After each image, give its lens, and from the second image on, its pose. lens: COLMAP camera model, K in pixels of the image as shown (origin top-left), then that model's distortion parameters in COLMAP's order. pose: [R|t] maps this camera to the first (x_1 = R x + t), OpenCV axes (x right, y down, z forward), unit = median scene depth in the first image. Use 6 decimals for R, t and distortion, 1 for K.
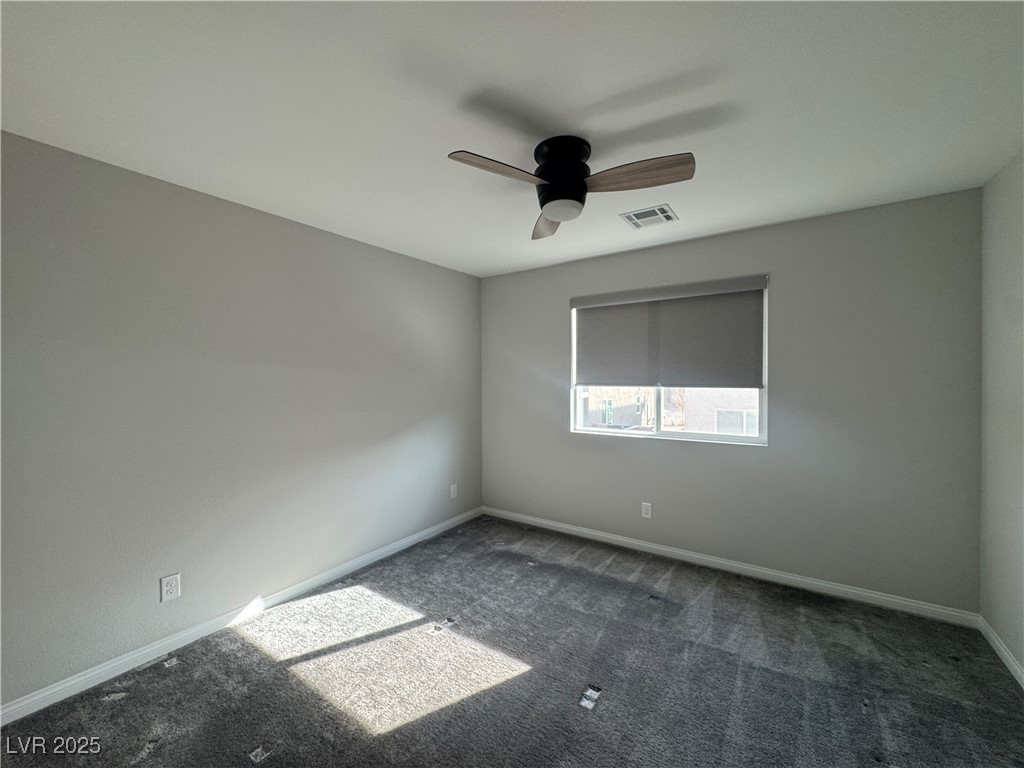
lens RADIAL K [[410.3, 0, 512.0], [0, 410.3, 384.0], [0, 0, 1]] dist [-0.000763, 0.000104]
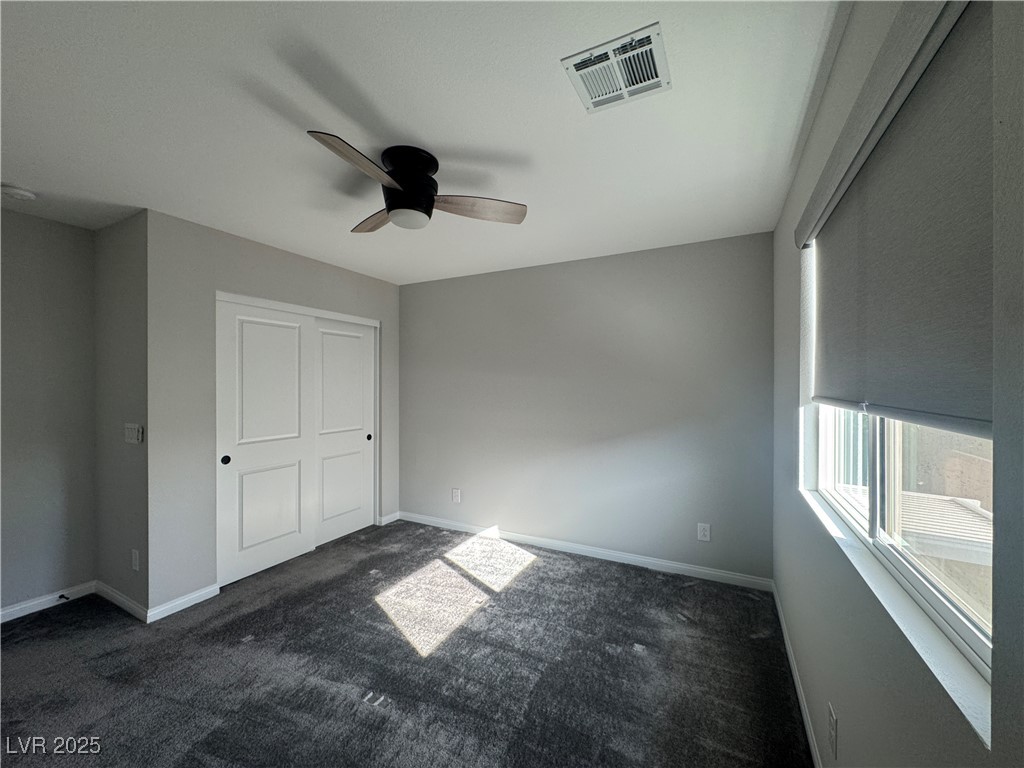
lens RADIAL K [[410.3, 0, 512.0], [0, 410.3, 384.0], [0, 0, 1]] dist [-0.000763, 0.000104]
pose [[0.130090, 0.007475, -0.991474, 0.945497], [-0.016168, 0.999855, 0.005417, -0.019381], [0.991370, 0.015326, 0.130192, 0.912561]]
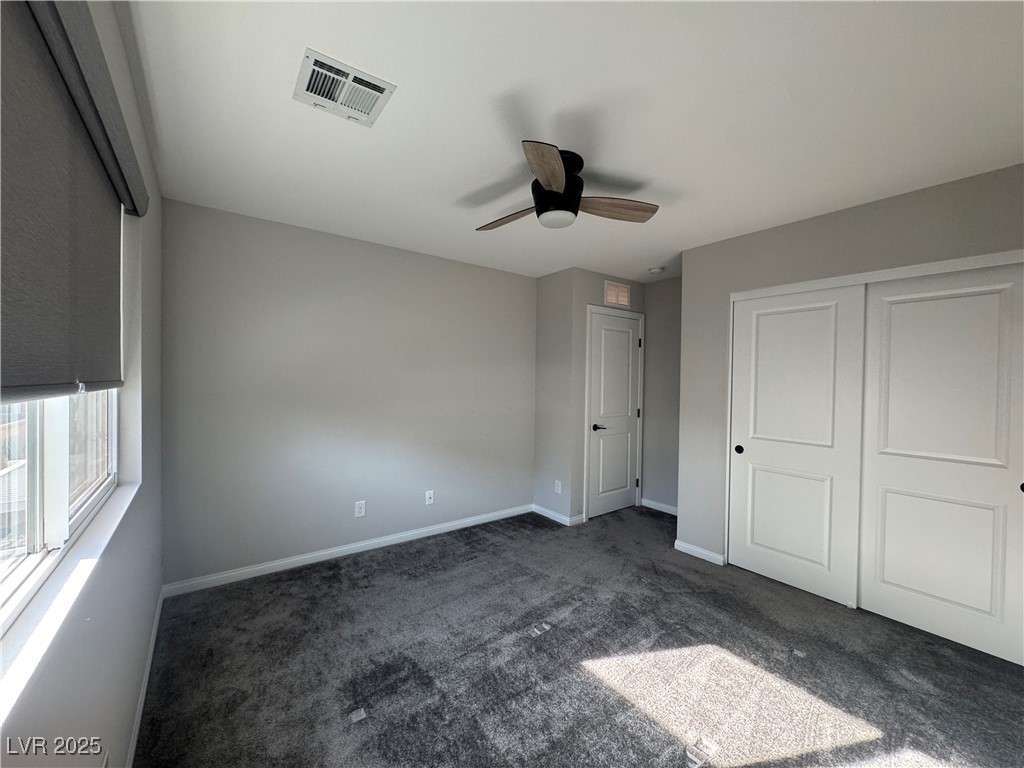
lens RADIAL K [[410.3, 0, 512.0], [0, 410.3, 384.0], [0, 0, 1]] dist [-0.000763, 0.000104]
pose [[-0.949322, -0.010818, 0.314118, -0.085239], [-0.003251, 0.999692, 0.024603, -0.010046], [-0.314287, 0.022335, -0.949065, 1.681711]]
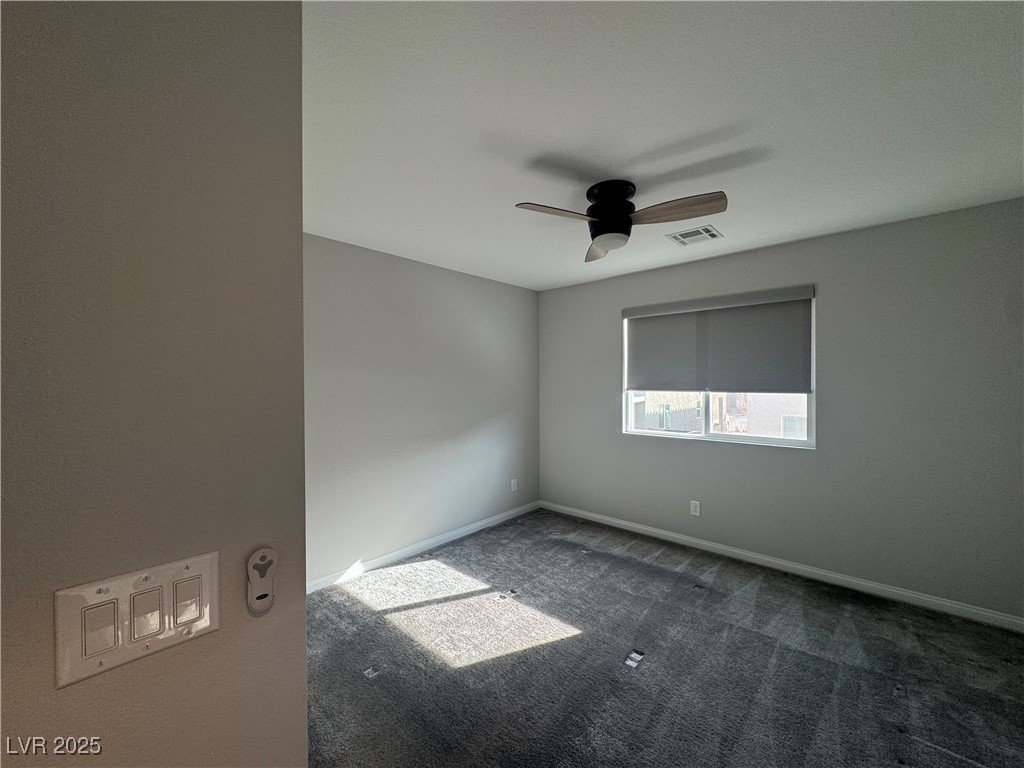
lens RADIAL K [[408.8, 0, 512.0], [0, 408.8, 384.0], [0, 0, 1]] dist [-0.000187, -0.000076]
pose [[0.990807, 0.002118, -0.135270, 0.001948], [-0.003249, 0.999962, -0.008140, -0.003660], [0.135247, 0.008504, 0.990775, -0.156204]]
